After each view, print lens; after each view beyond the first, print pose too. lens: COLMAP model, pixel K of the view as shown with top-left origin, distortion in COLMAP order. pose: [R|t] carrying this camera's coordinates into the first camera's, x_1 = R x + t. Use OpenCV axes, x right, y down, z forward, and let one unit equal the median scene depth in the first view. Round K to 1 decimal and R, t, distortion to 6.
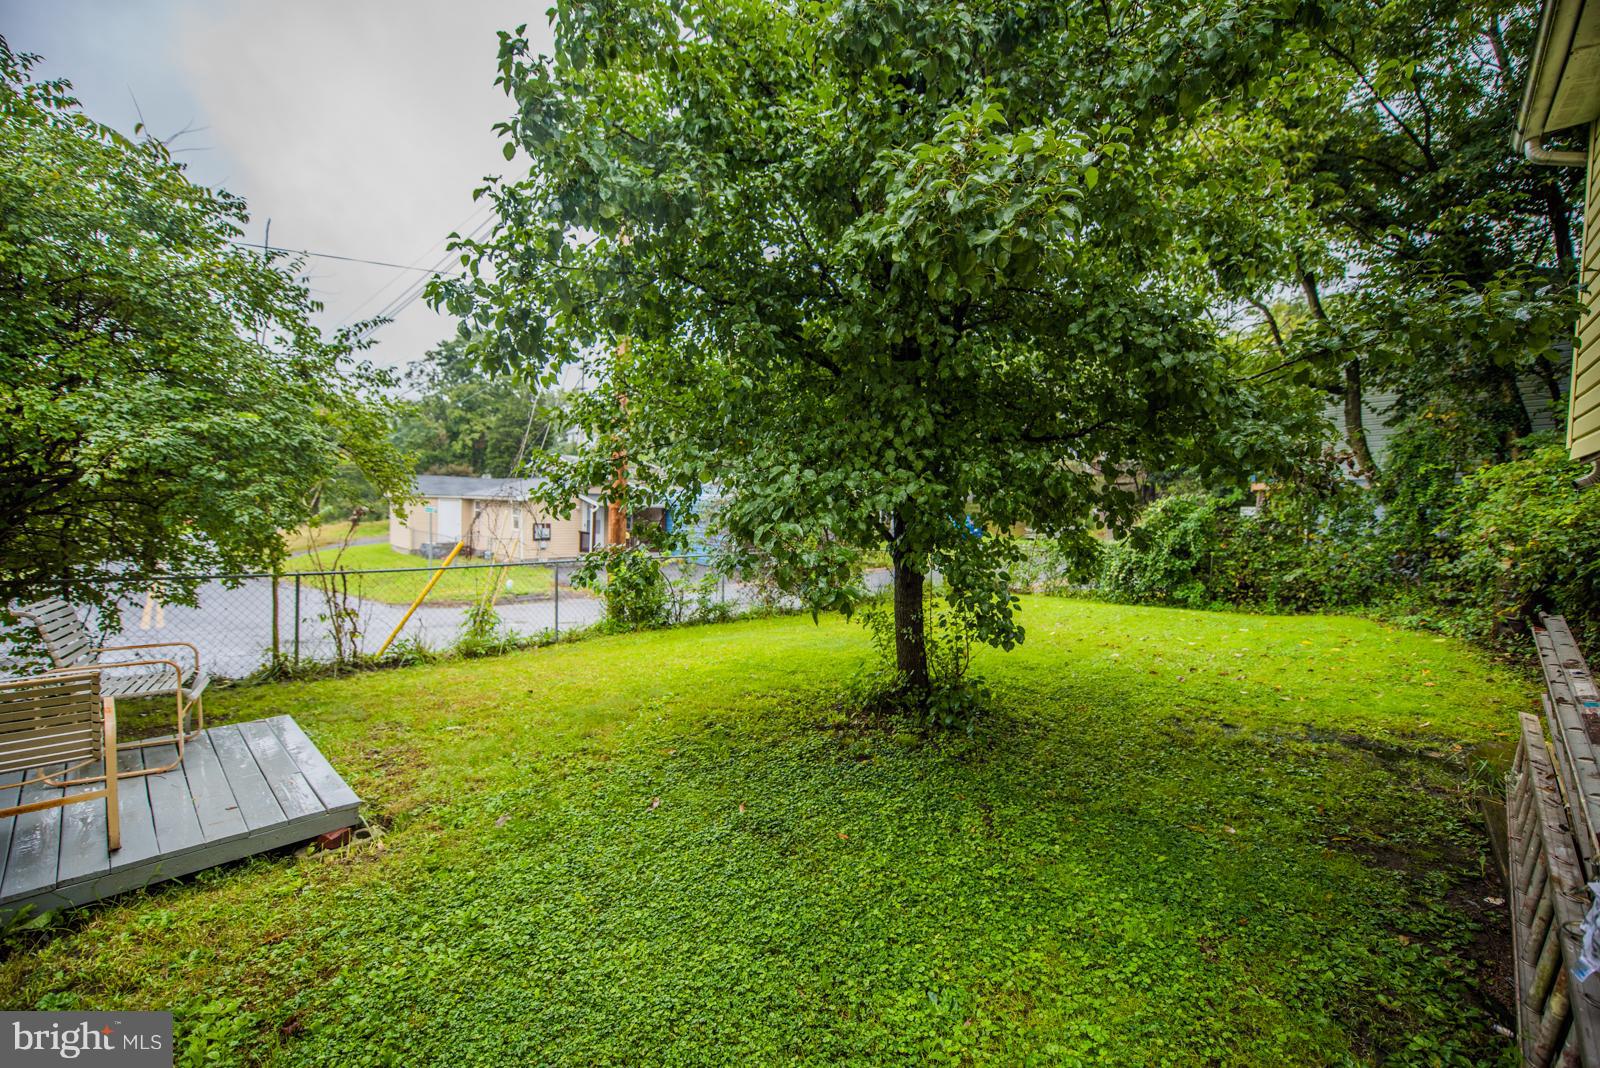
lens RADIAL K [[642.2, 0, 798.8], [0, 642.2, 531.8], [0, 0, 1]] dist [-0.008184, -0.005383]
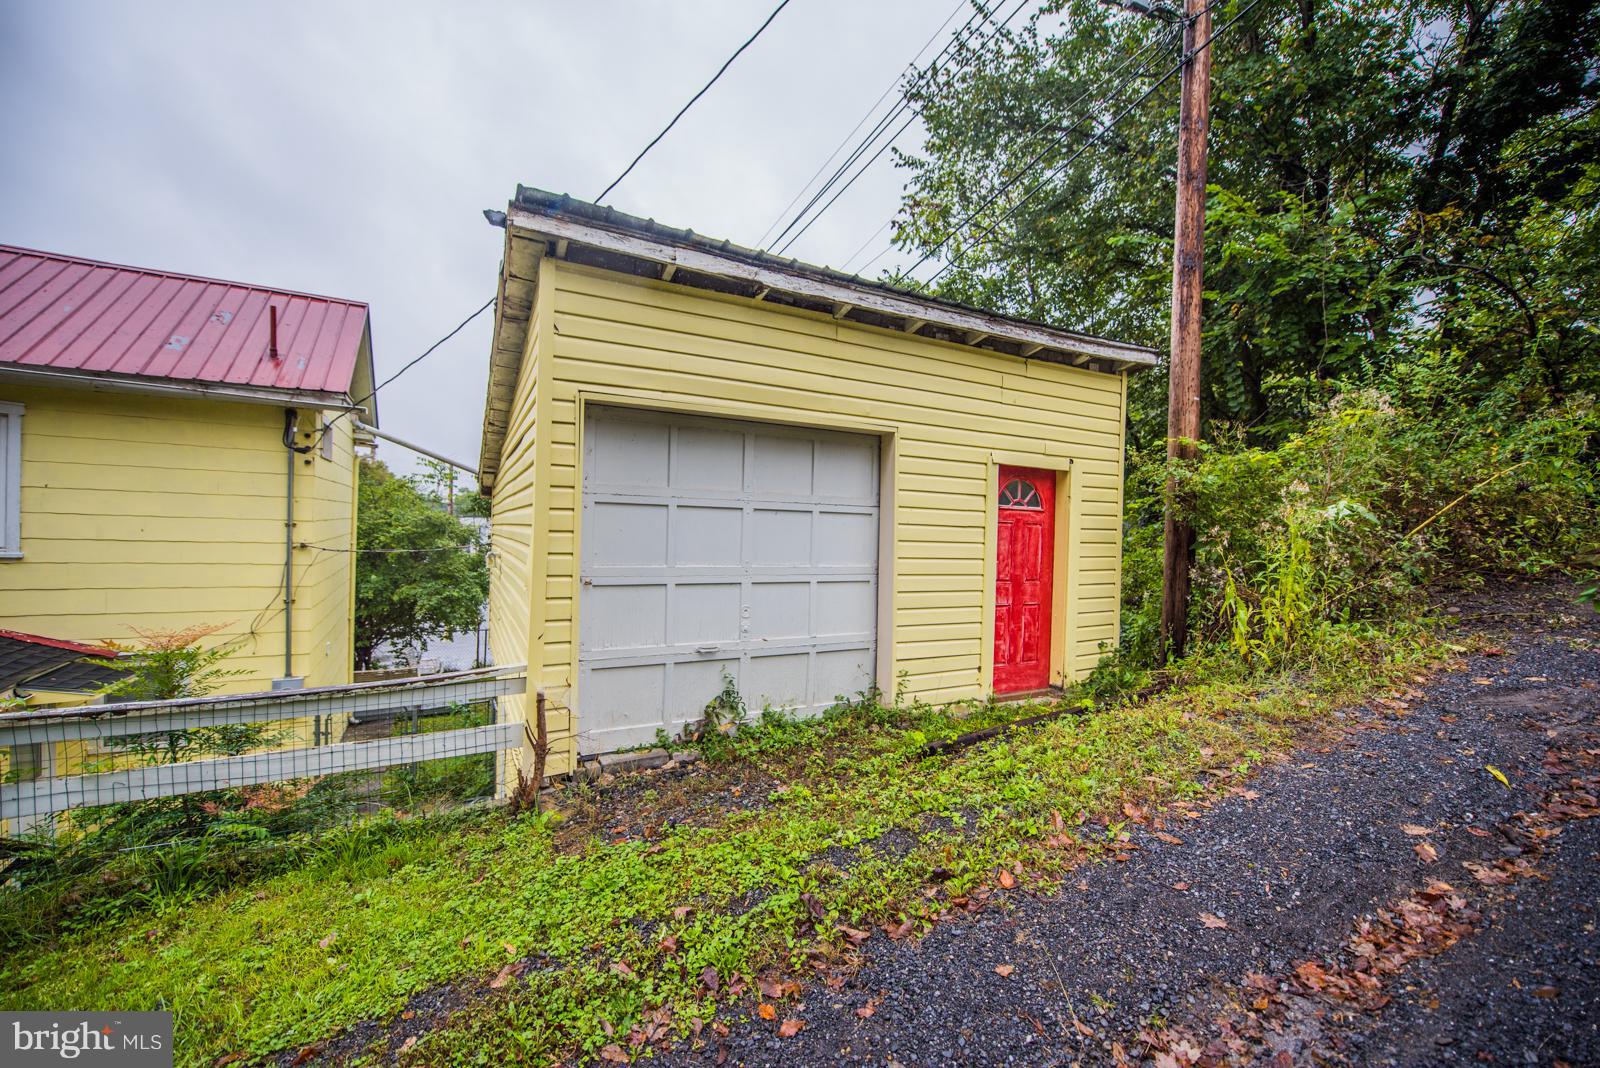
lens RADIAL K [[642.2, 0, 798.8], [0, 642.2, 531.8], [0, 0, 1]] dist [-0.008184, -0.005383]
pose [[0.950822, -0.000753, -0.309737, 0.997263], [-0.010347, 0.999362, -0.034191, -0.212807], [0.309565, 0.035714, 0.950207, -0.872344]]
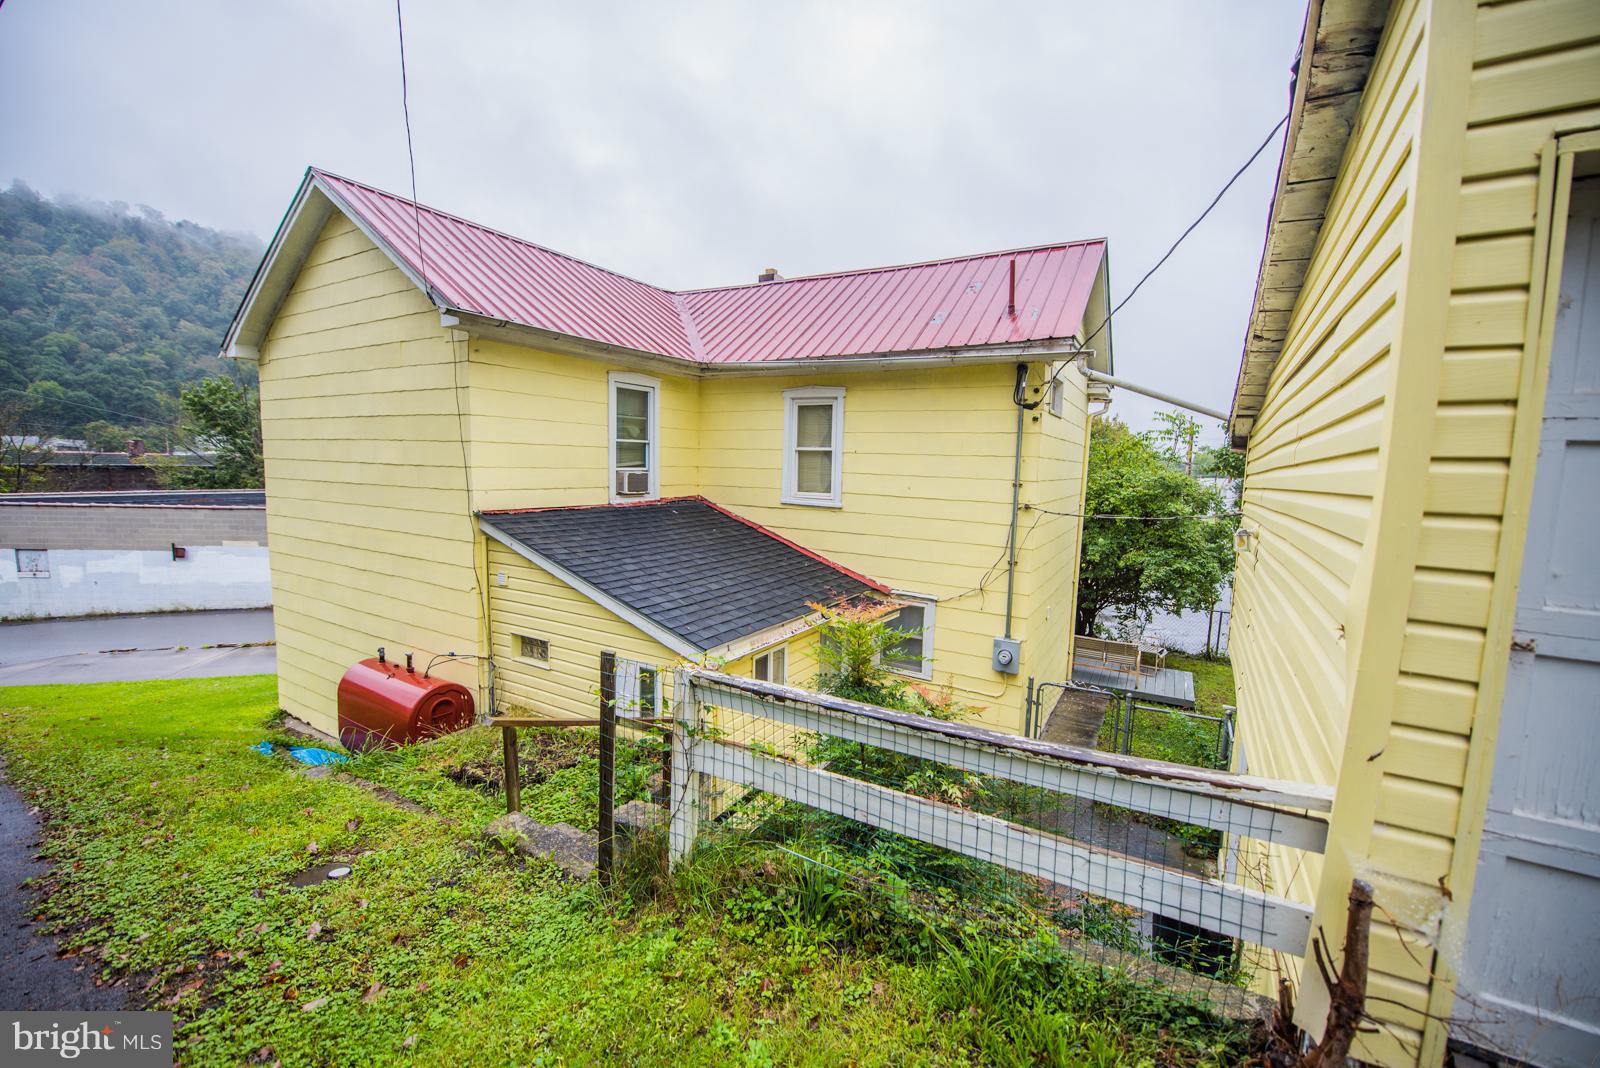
lens RADIAL K [[642.2, 0, 798.8], [0, 642.2, 531.8], [0, 0, 1]] dist [-0.008184, -0.005383]
pose [[0.211123, 0.077148, -0.974410, 0.827427], [-0.057833, 0.996120, 0.066337, -0.223720], [0.975747, 0.042348, 0.214765, -0.709756]]
